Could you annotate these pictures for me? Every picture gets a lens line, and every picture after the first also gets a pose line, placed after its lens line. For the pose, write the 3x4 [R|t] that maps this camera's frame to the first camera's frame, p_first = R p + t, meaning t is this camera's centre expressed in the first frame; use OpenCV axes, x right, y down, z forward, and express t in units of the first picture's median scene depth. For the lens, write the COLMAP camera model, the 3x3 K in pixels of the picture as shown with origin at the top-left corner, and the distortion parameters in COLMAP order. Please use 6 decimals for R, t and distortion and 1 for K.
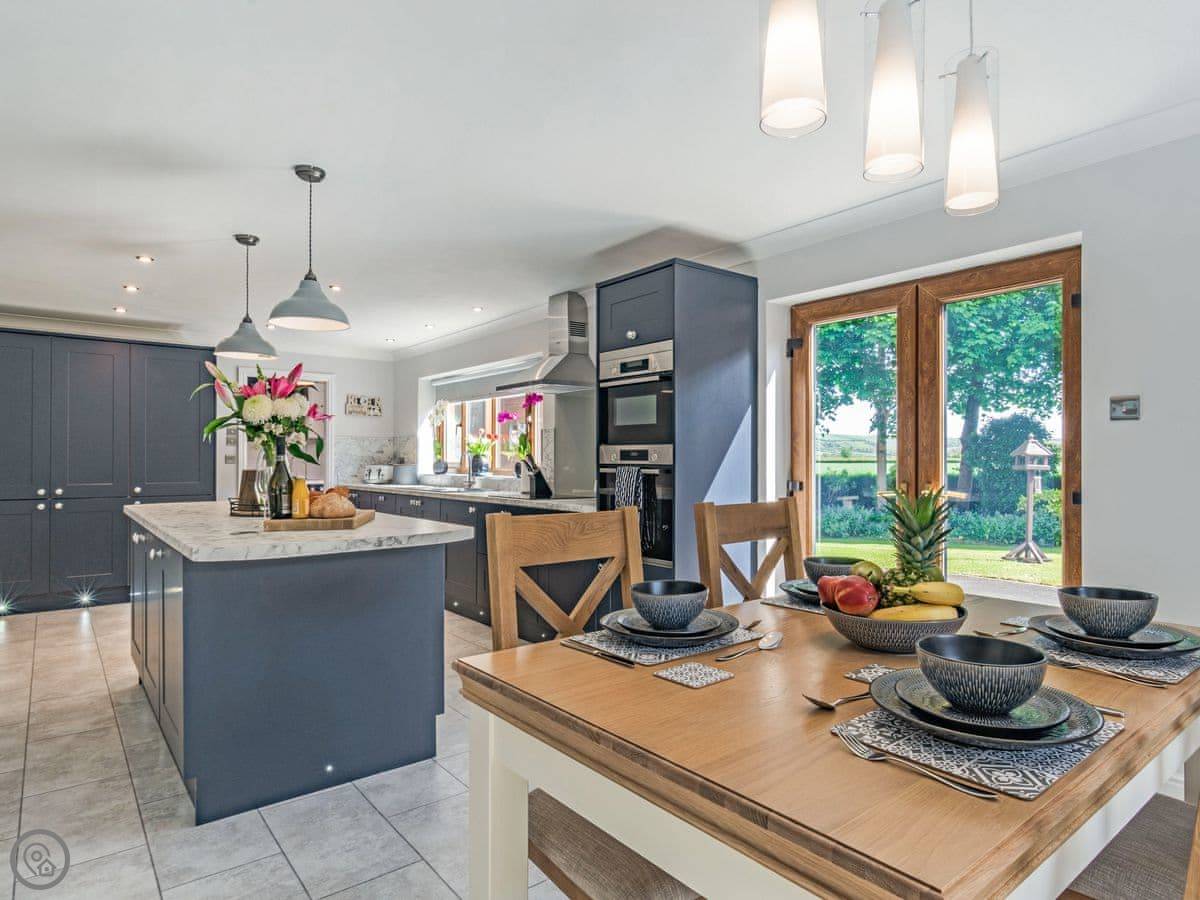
lens RADIAL K [[695.6, 0, 603.6], [0, 695.6, 454.4], [0, 0, 1]] dist [-0.002516, -0.000060]
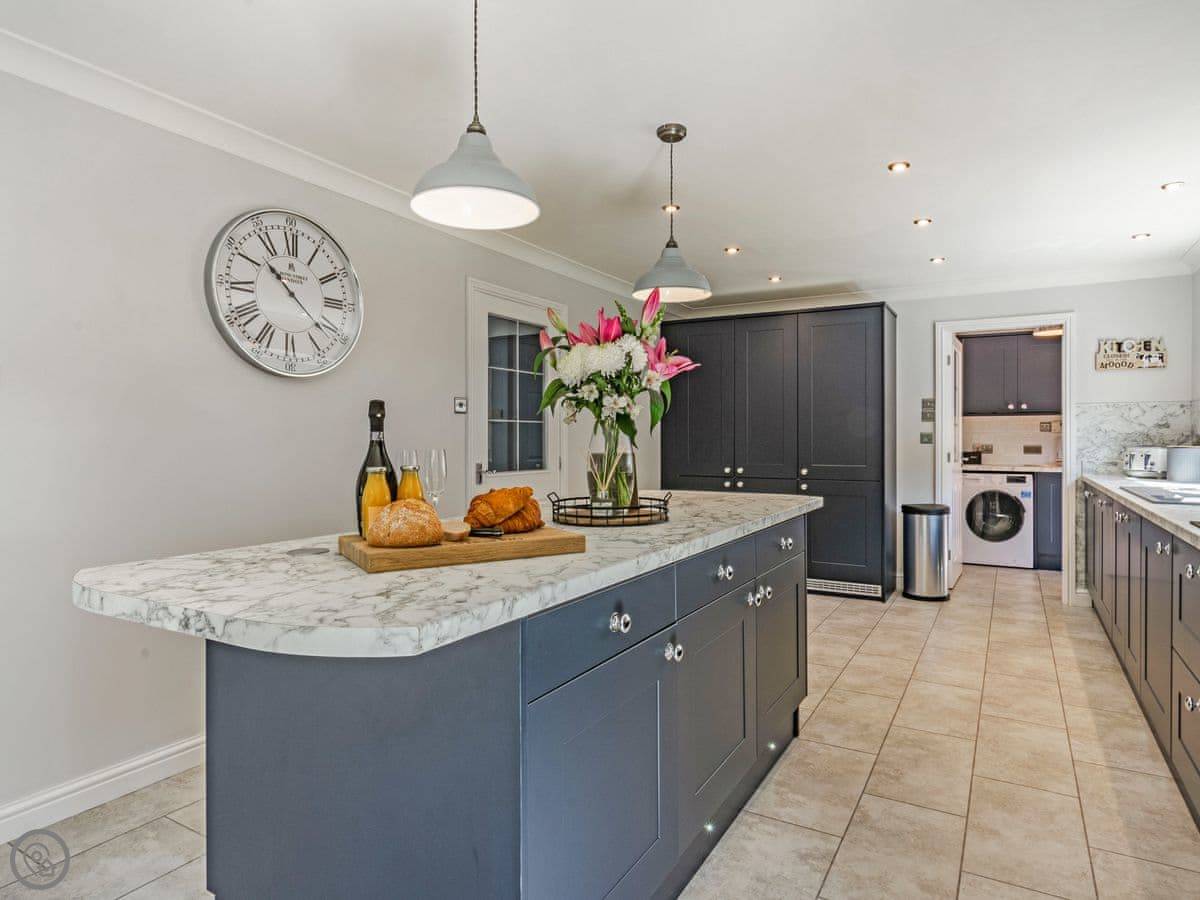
lens RADIAL K [[695.6, 0, 603.4], [0, 695.6, 444.3], [0, 0, 1]] dist [-0.002516, -0.000060]
pose [[0.375340, 0.006357, -0.926865, 0.063799], [0.008688, 0.999908, 0.010377, 0.002266], [0.926846, -0.011948, 0.375250, 0.328710]]
